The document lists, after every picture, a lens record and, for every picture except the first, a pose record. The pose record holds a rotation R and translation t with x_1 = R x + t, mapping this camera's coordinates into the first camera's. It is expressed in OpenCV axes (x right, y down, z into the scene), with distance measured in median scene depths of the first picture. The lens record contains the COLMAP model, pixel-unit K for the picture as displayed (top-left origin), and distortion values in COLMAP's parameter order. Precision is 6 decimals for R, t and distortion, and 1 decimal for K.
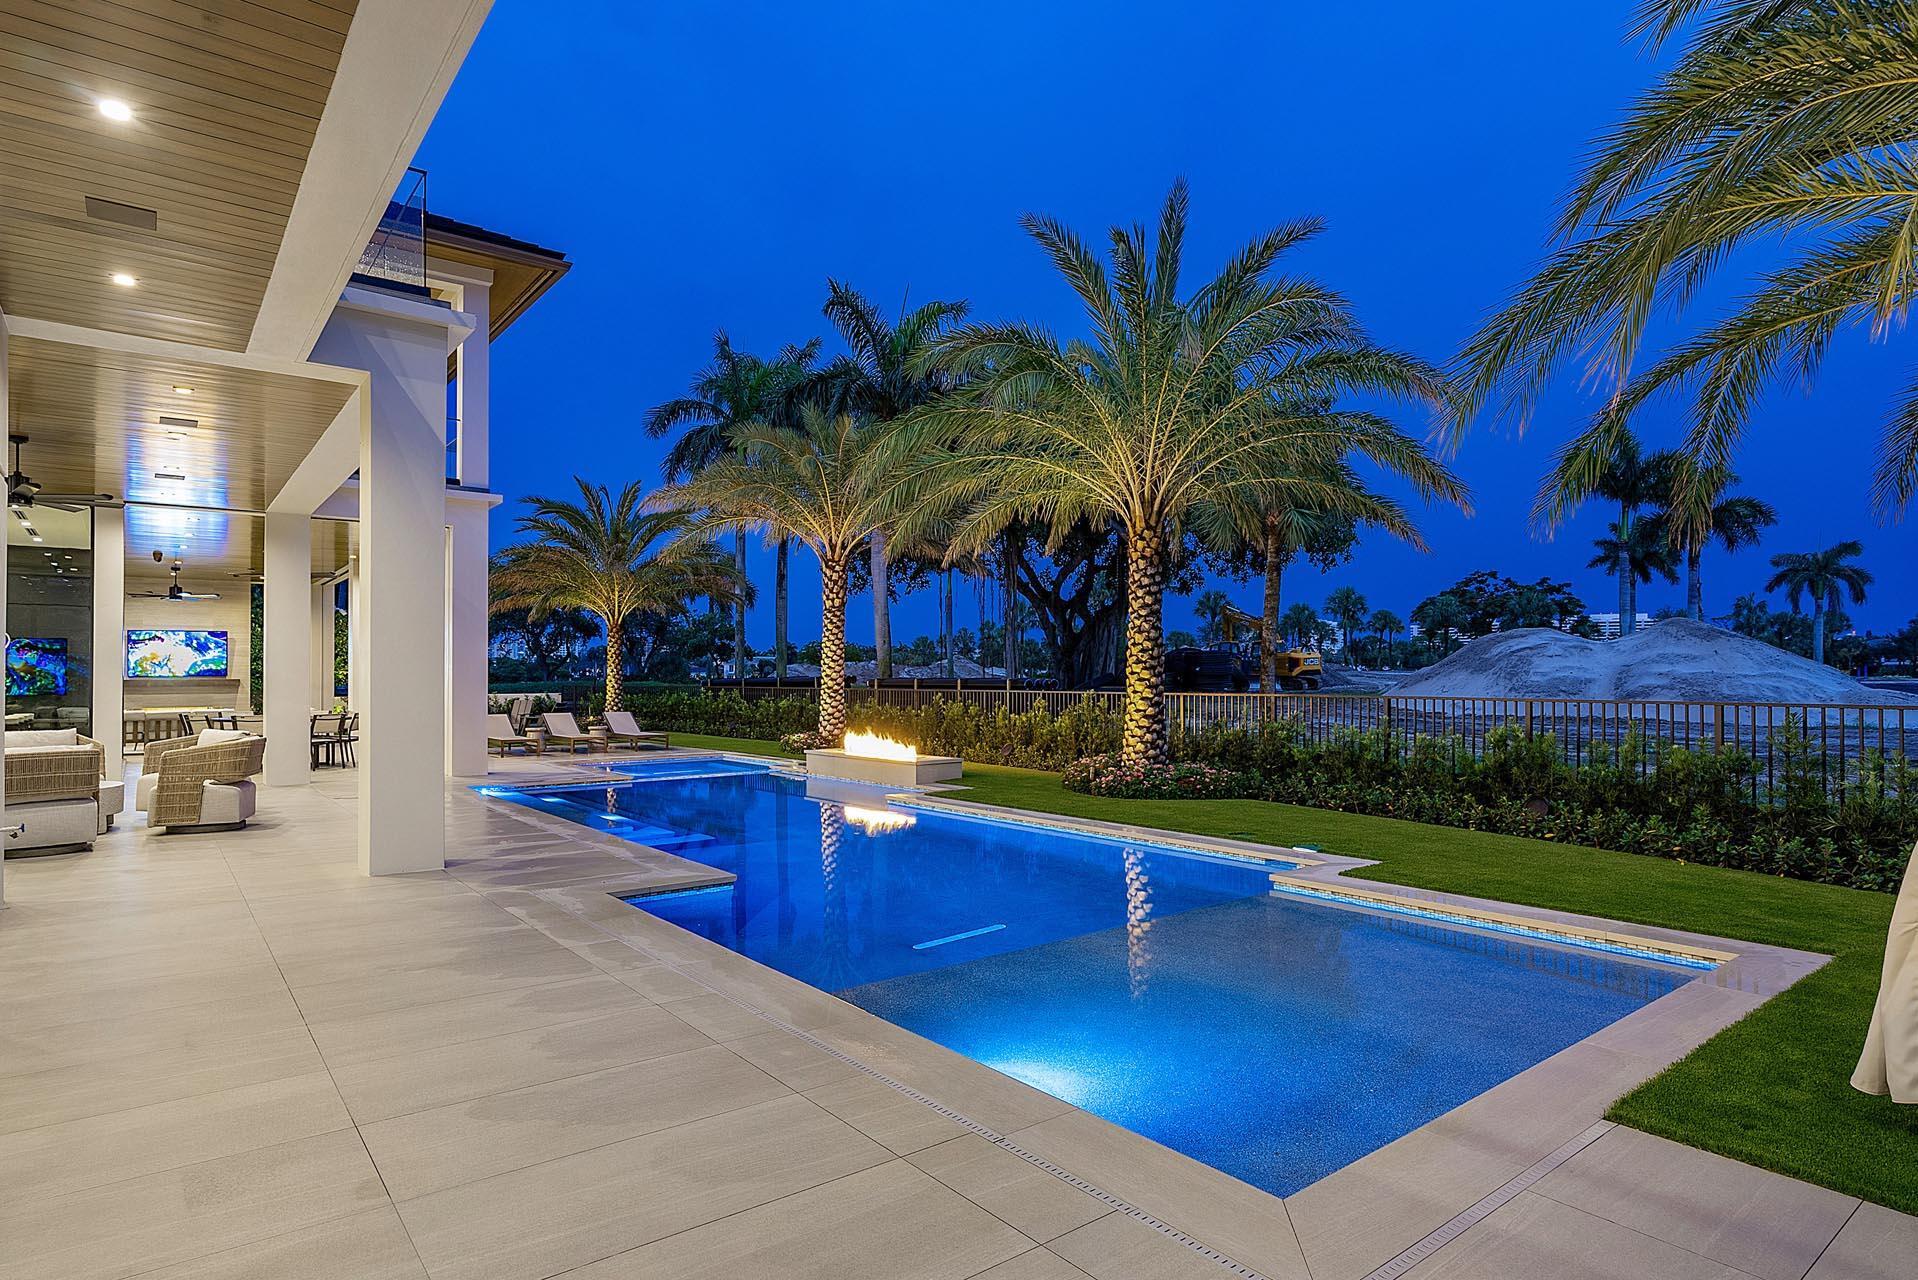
lens RADIAL K [[1057.0, 0, 963.1], [0, 1057.0, 655.0], [0, 0, 1]] dist [-0.001540, 0.000373]
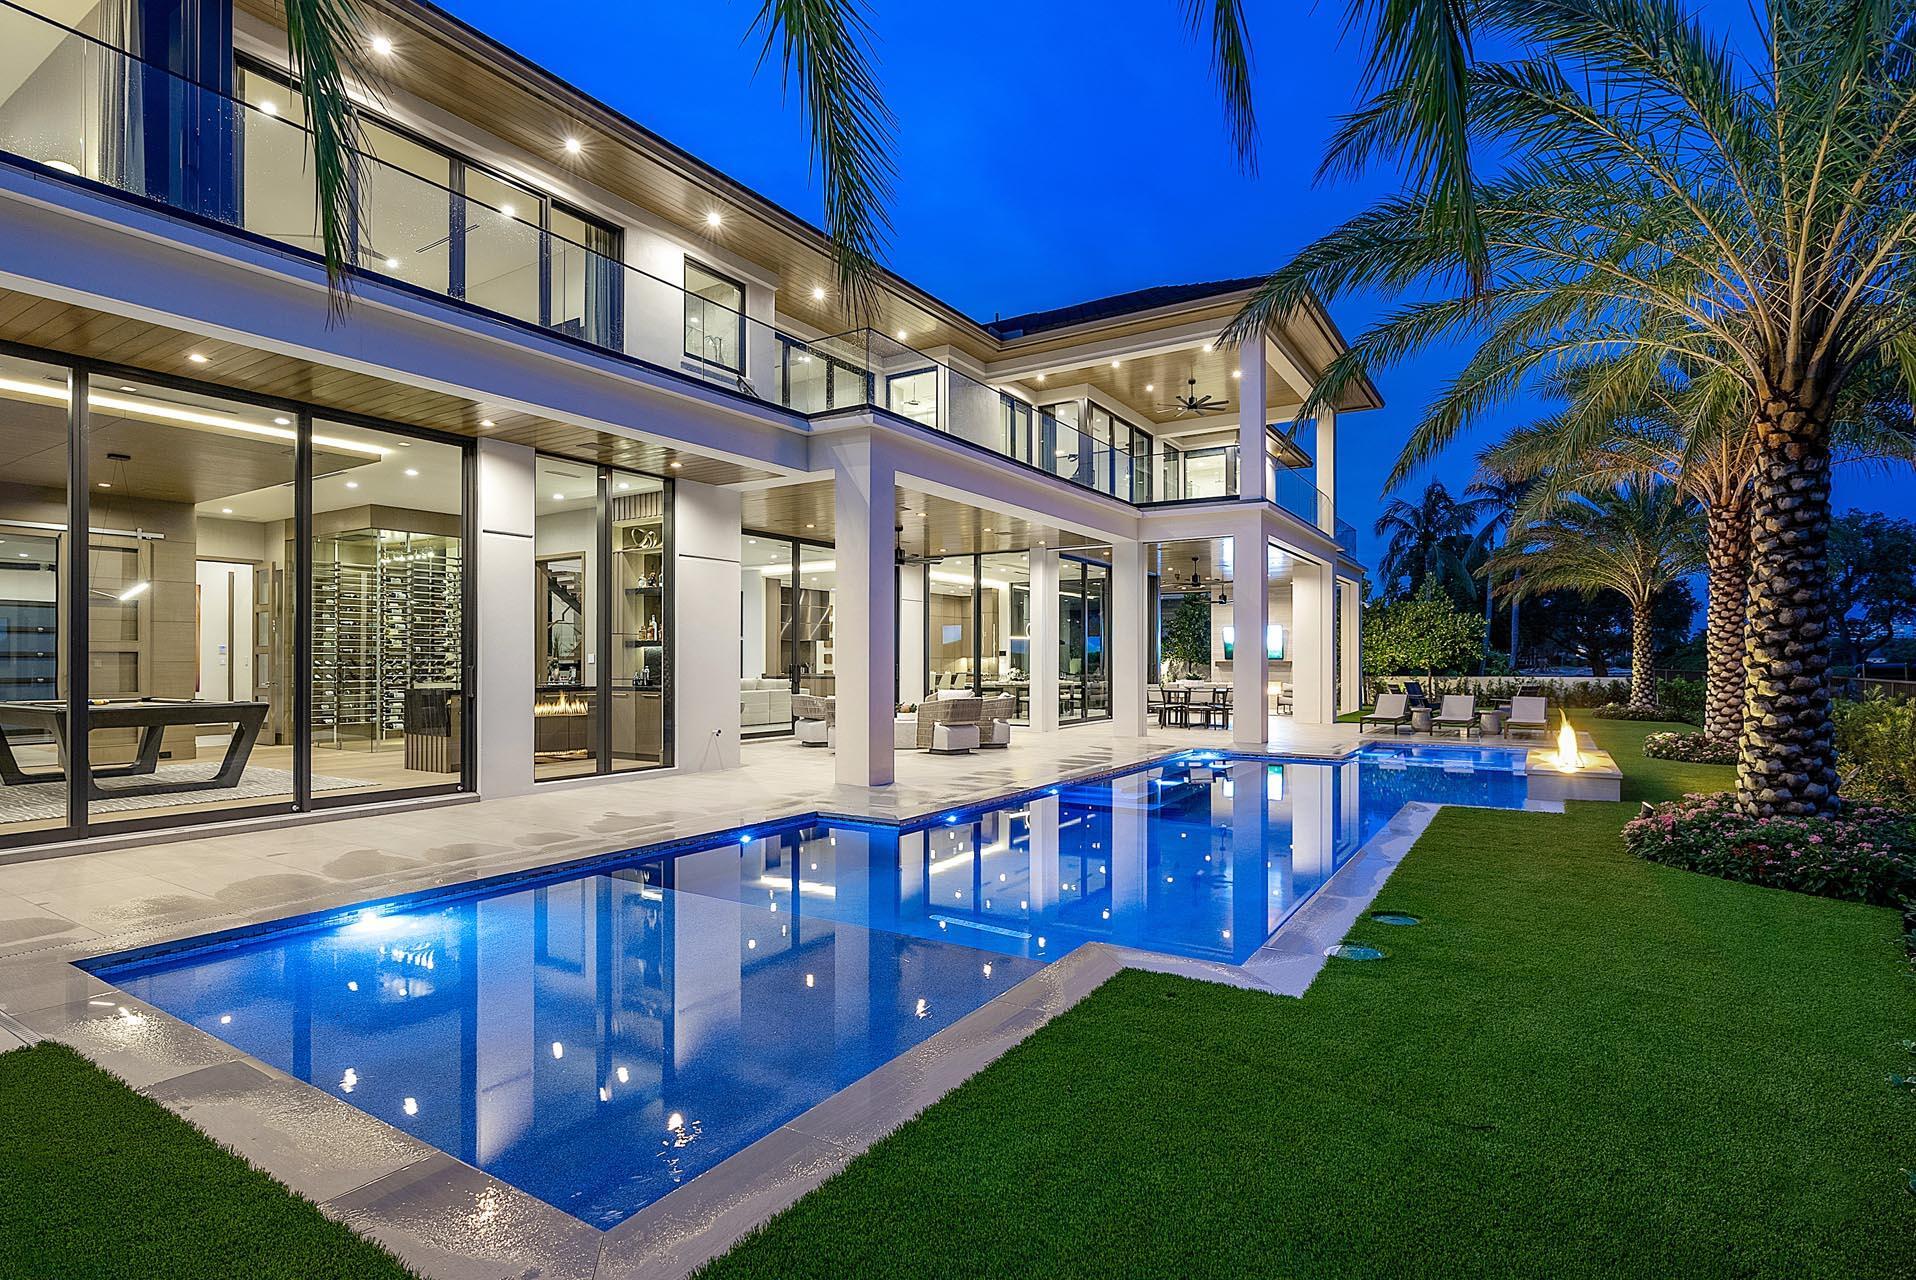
lens RADIAL K [[922.7, 0, 958.0], [0, 922.7, 640.0], [0, 0, 1]] dist [-0.001176, -0.000158]
pose [[0.331573, -0.005810, -0.943412, 0.357082], [0.005234, 0.999977, -0.004319, 0.006857], [0.943415, -0.003506, 0.331596, 0.304633]]
